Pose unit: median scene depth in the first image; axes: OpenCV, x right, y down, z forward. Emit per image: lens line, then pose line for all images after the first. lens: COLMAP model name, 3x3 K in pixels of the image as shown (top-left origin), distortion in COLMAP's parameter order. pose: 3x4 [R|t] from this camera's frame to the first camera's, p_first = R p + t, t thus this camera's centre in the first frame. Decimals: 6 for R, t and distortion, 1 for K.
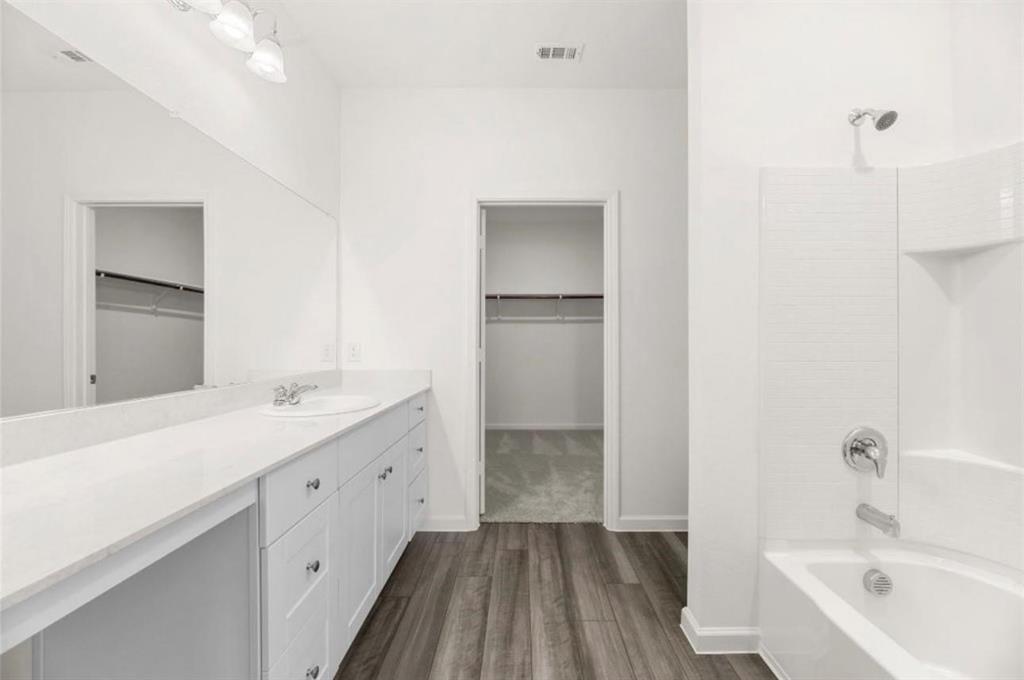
lens RADIAL K [[416.5, 0, 512.3], [0, 416.5, 344.2], [0, 0, 1]] dist [0.000141, 0.000091]
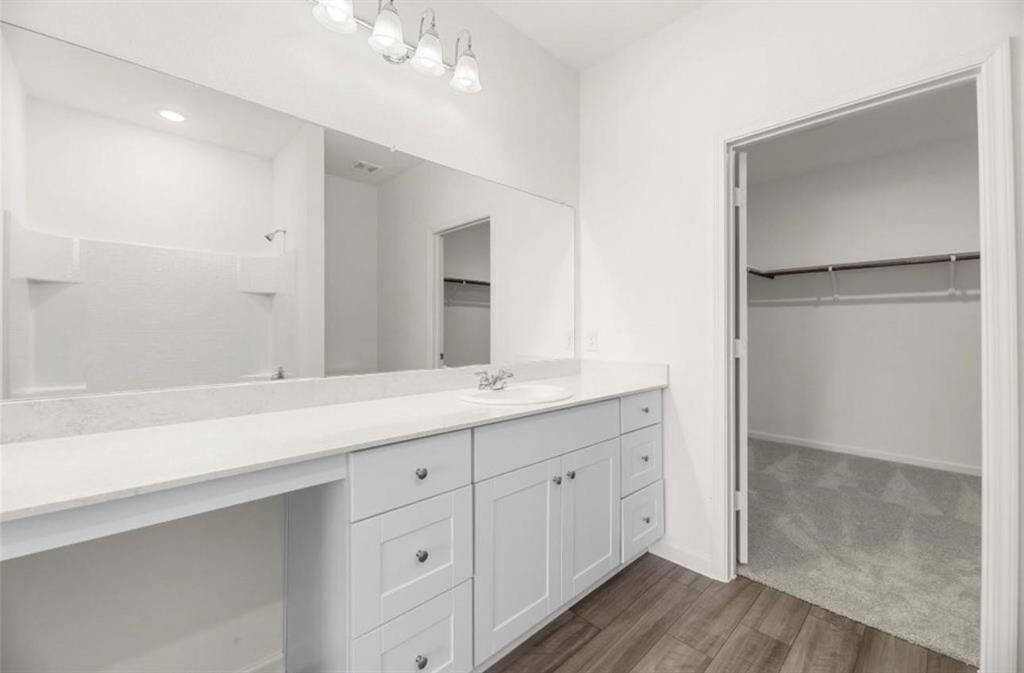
lens RADIAL K [[412.3, 0, 513.1], [0, 412.3, 330.7], [0, 0, 1]] dist [0.001158, -0.003742]
pose [[0.705589, 0.003862, -0.708611, 0.167104], [-0.007221, 0.999972, -0.001740, -0.002589], [0.708585, 0.006345, 0.705597, 0.203260]]
